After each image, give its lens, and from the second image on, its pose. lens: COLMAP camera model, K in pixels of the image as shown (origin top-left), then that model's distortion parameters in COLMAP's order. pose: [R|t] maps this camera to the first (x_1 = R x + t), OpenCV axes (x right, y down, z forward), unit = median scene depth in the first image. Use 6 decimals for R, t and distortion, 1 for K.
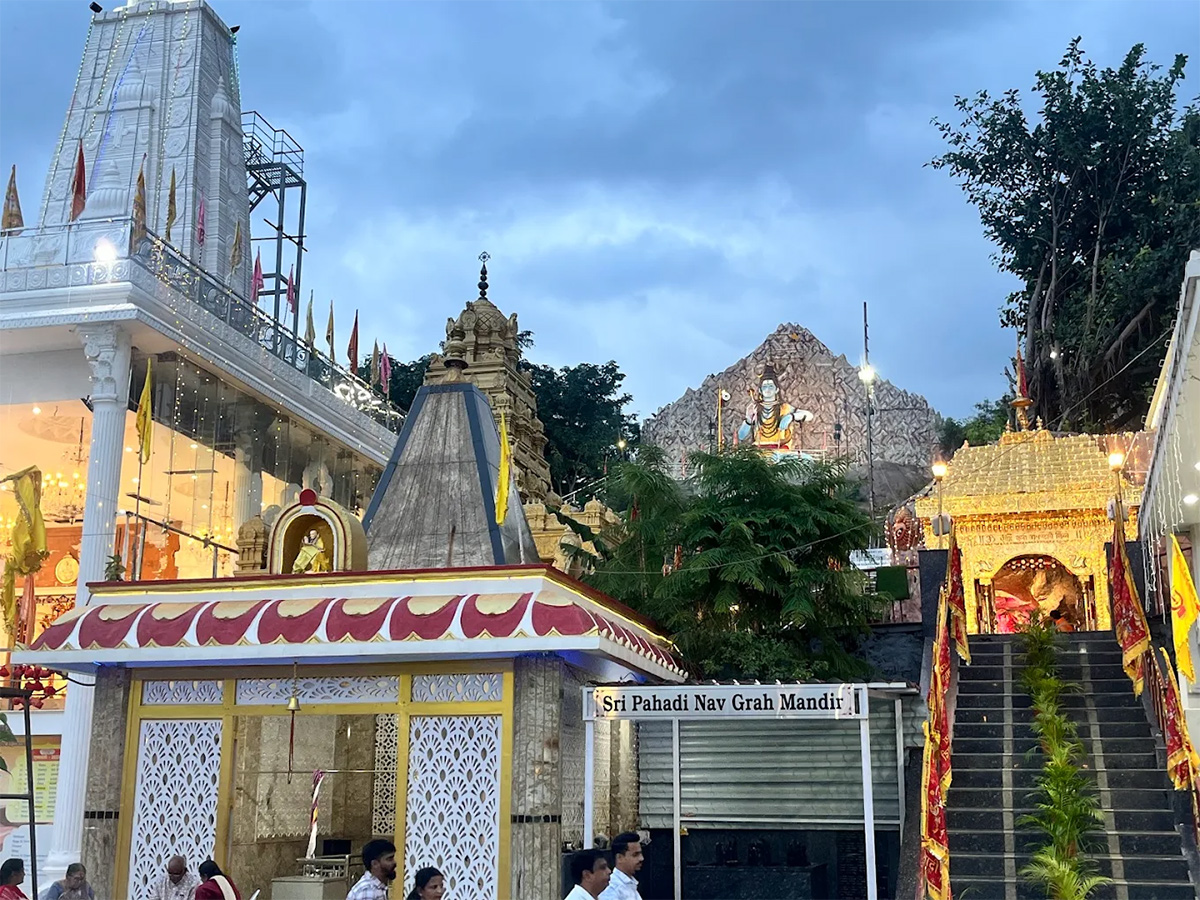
lens RADIAL K [[1454.9, 0, 600.0], [0, 1454.9, 450.0], [0, 0, 1]] dist [0.014903, 0.020000]
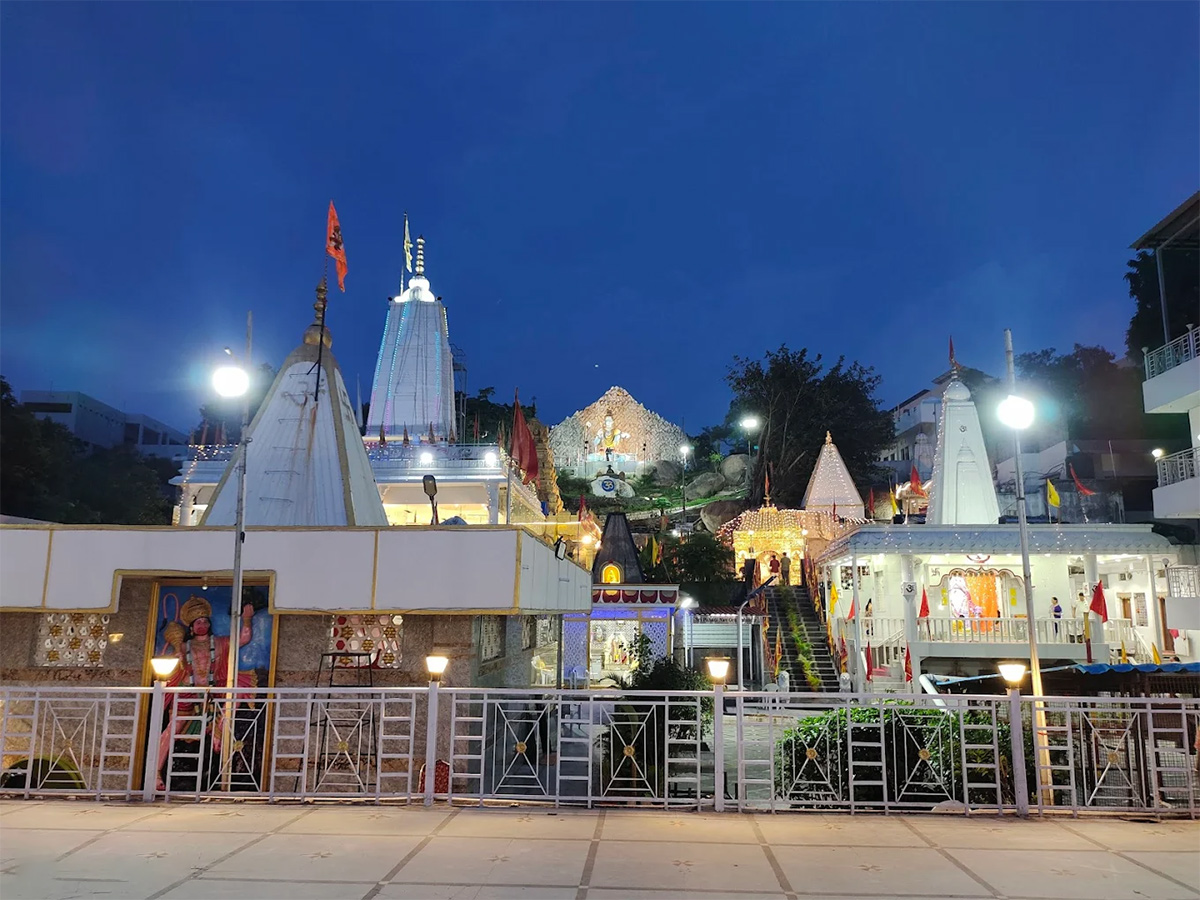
lens RADIAL K [[878.4, 0, 600.0], [0, 878.4, 450.0], [0, 0, 1]] dist [0.030148, -0.001169]
pose [[0.982455, 0.031054, 0.183895, -0.368346], [-0.042281, 0.997453, 0.057449, -0.214907], [-0.181642, -0.064217, 0.981266, -0.663478]]
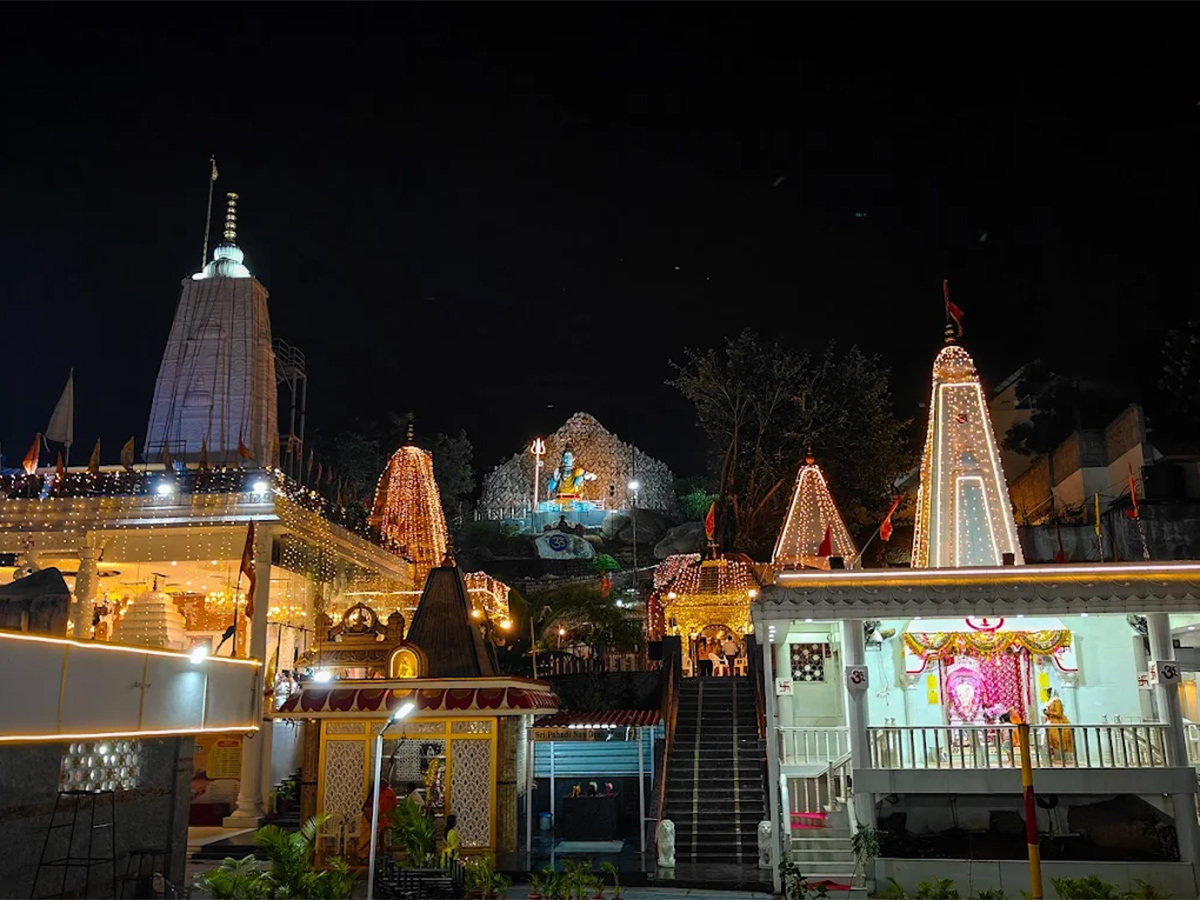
lens RADIAL K [[1093.6, 0, 600.0], [0, 1093.6, 450.0], [0, 0, 1]] dist [0.009812, -0.008673]
pose [[0.987314, 0.018675, 0.157678, -0.097894], [-0.019376, 0.999808, 0.002913, -0.161869], [-0.157593, -0.005931, 0.987486, -0.431536]]
